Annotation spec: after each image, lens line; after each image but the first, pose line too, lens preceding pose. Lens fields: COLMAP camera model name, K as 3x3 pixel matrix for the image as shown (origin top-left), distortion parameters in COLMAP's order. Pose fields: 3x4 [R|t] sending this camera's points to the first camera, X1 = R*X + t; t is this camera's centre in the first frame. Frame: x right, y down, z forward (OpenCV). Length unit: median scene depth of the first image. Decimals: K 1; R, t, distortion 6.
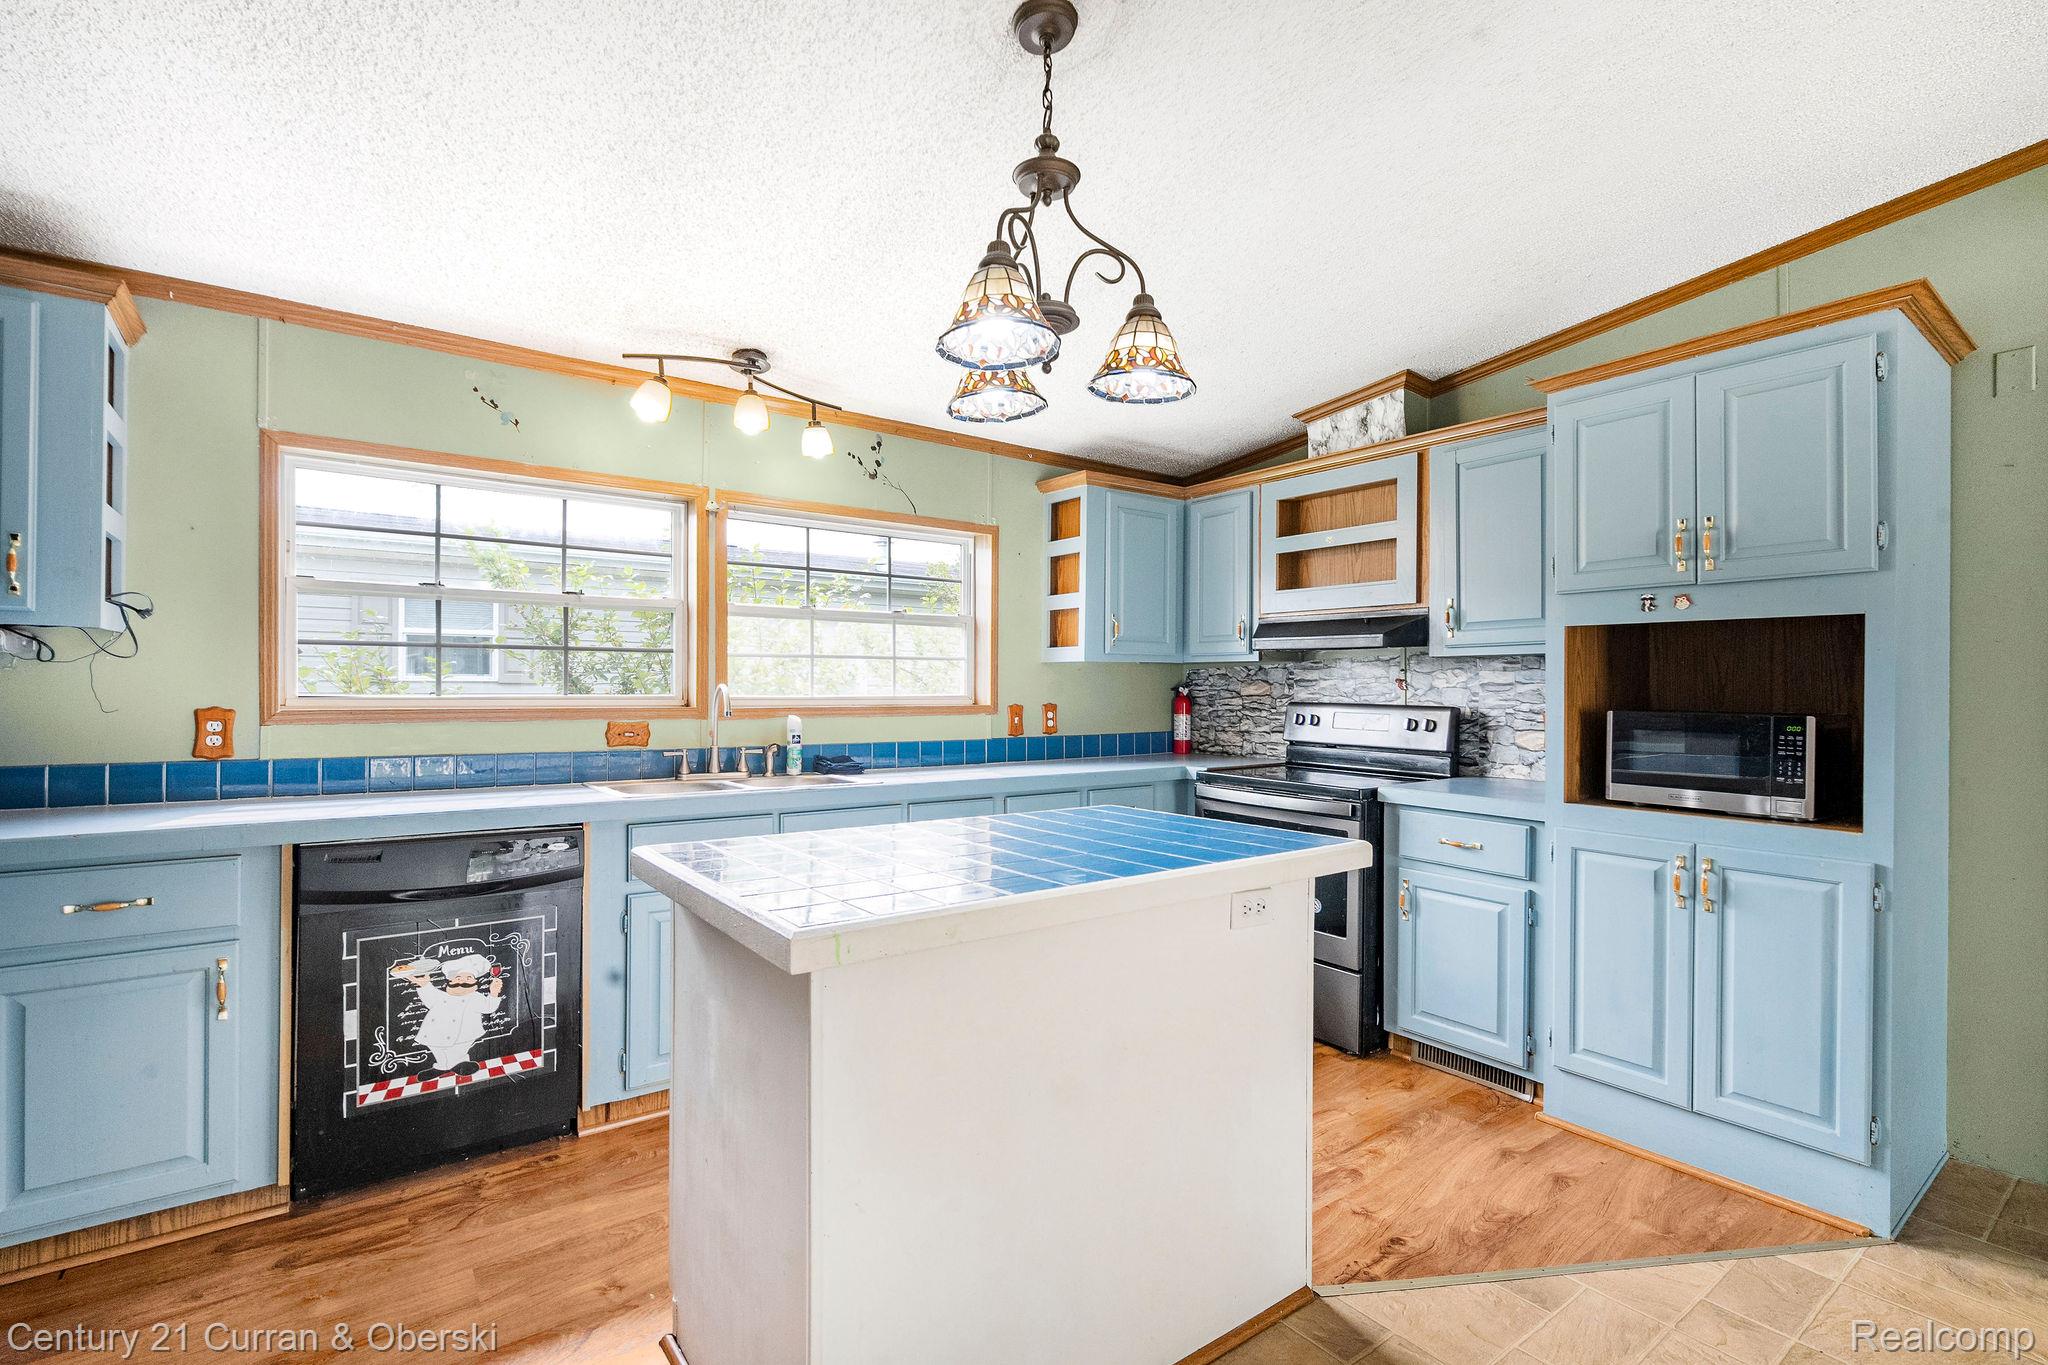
lens RADIAL K [[925.4, 0, 1022.5], [0, 925.4, 691.5], [0, 0, 1]] dist [-0.001395, 0.000419]
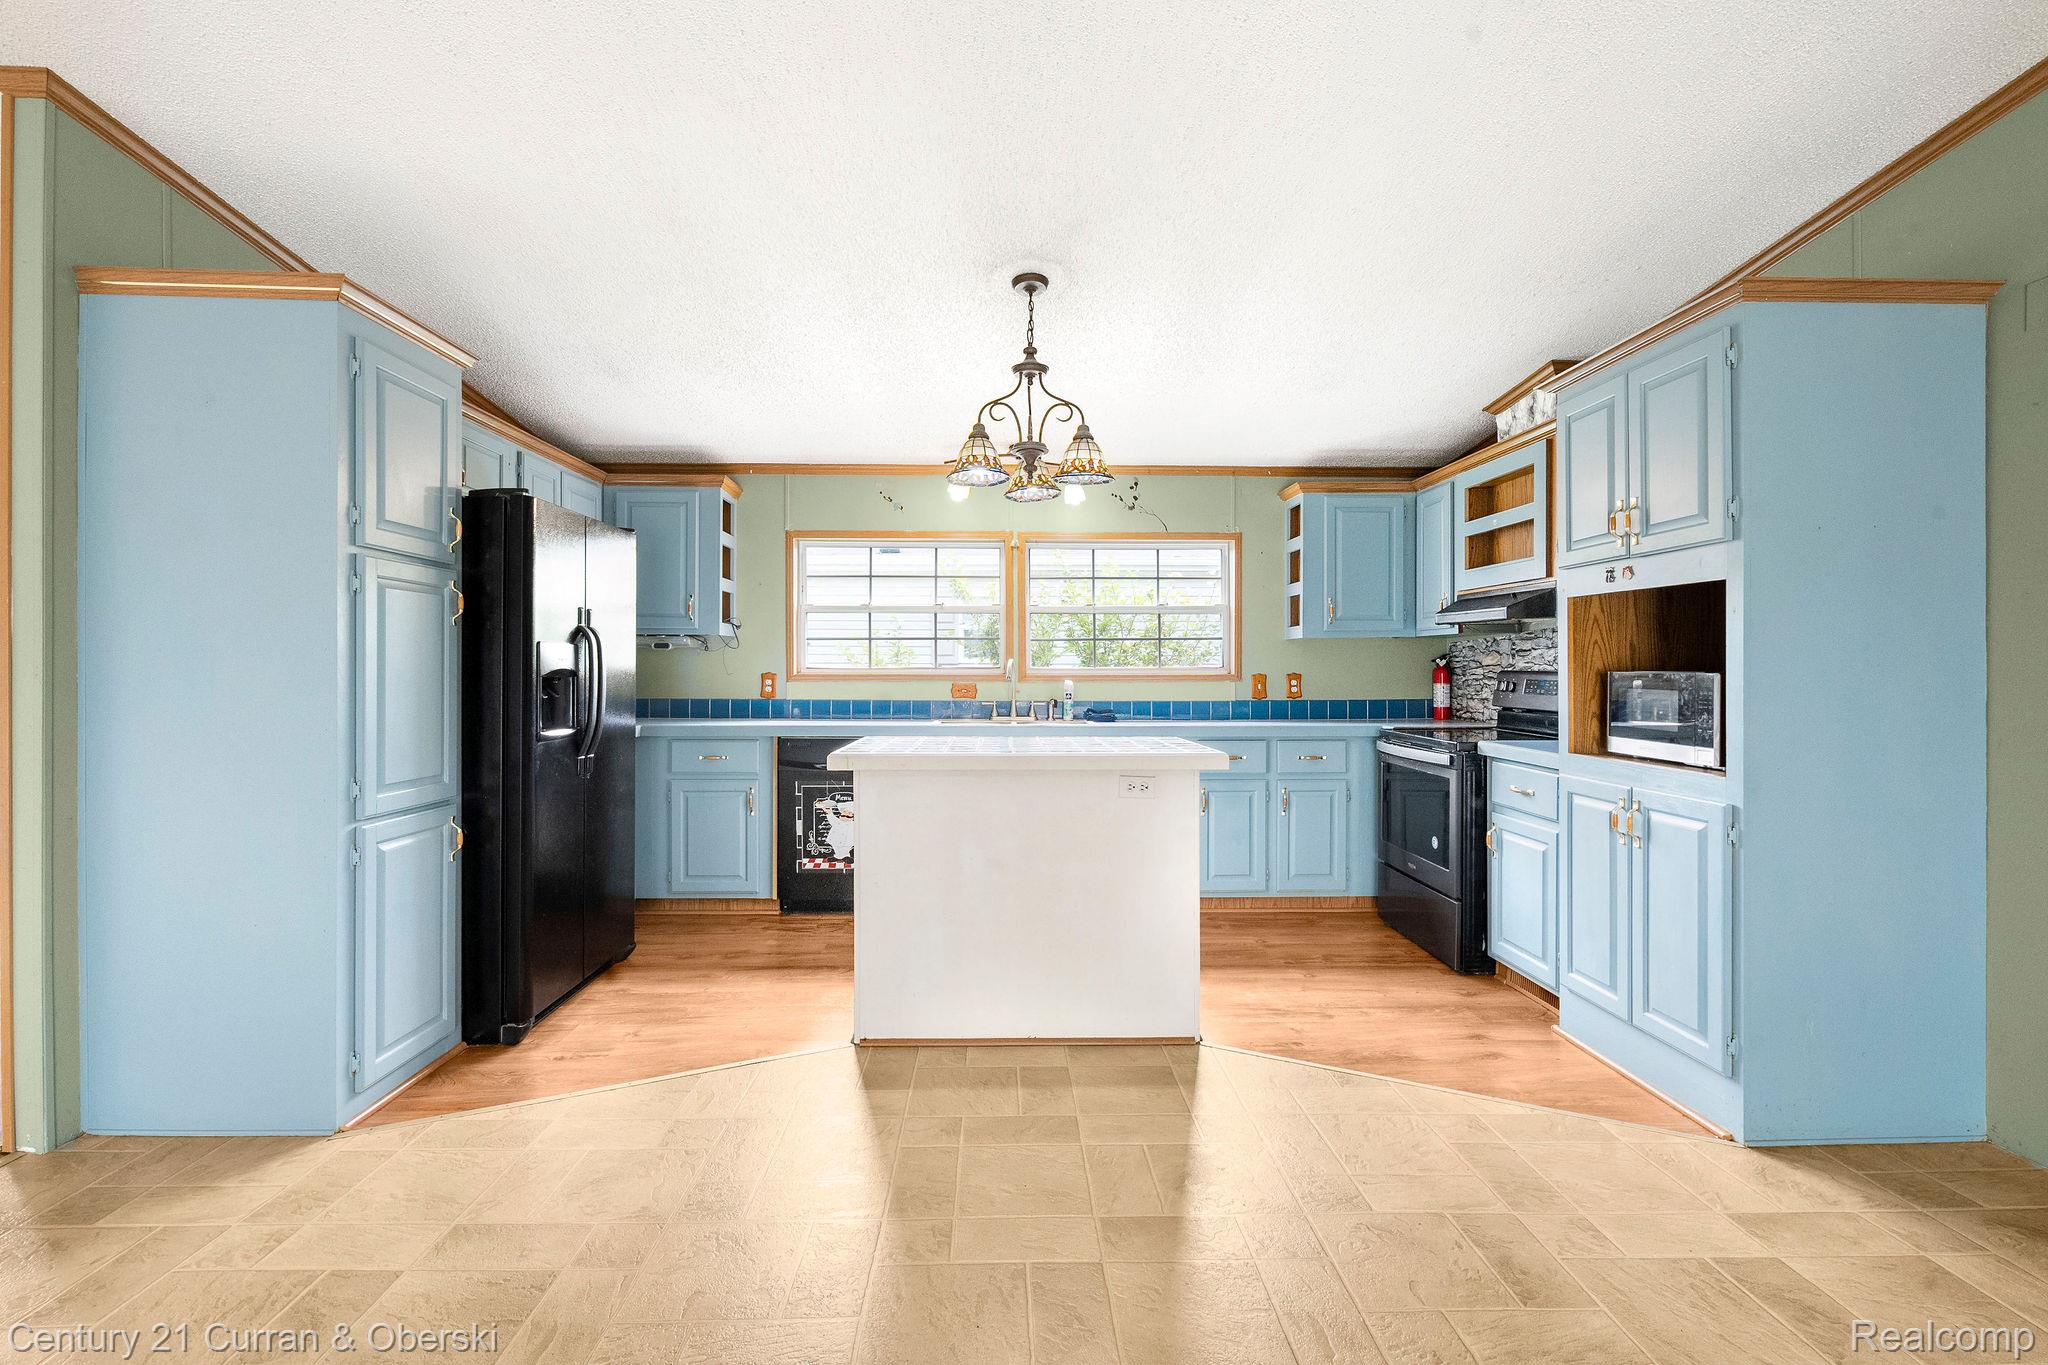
lens RADIAL K [[928.7, 0, 1018.9], [0, 928.7, 674.5], [0, 0, 1]] dist [-0.001464, 0.000070]
pose [[0.818994, -0.002573, -0.573796, 0.697546], [0.002971, 0.999996, -0.000244, 0.022432], [0.573794, -0.001505, 0.818998, -0.325911]]
